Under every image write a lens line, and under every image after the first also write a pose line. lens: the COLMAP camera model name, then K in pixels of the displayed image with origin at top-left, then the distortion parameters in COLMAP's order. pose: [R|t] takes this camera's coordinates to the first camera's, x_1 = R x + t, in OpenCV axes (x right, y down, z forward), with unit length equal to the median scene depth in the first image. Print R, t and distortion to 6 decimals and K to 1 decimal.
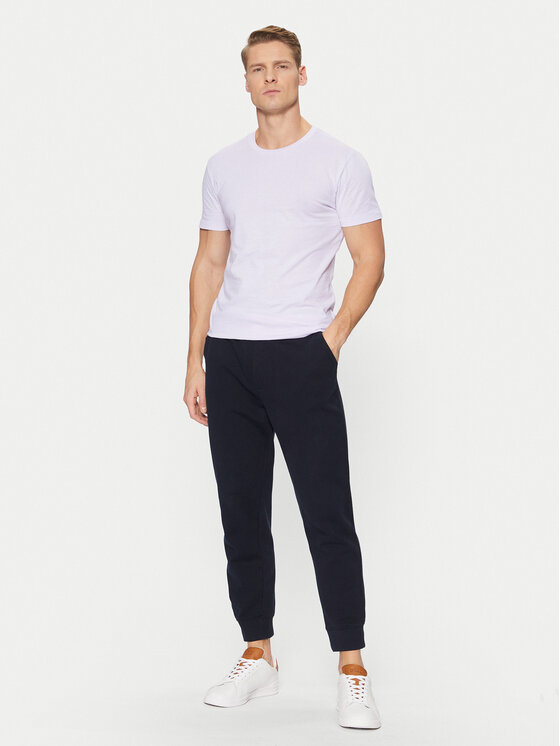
lens RADIAL K [[1147.8, 0, 280.0], [0, 1147.8, 373.0], [0, 0, 1]] dist [0.486006, 0.020378]
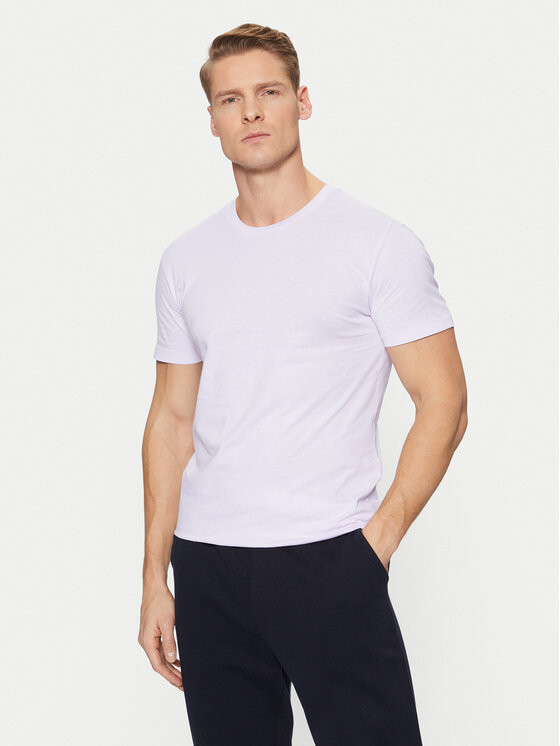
lens RADIAL K [[1311.3, 0, 280.0], [0, 1311.3, 373.0], [0, 0, 1]] dist [-0.027880, 0.024550]
pose [[0.998719, -0.046186, -0.020688, 0.013734], [0.043536, 0.992513, -0.114117, -0.040907], [0.025803, 0.113070, 0.993252, 0.348599]]
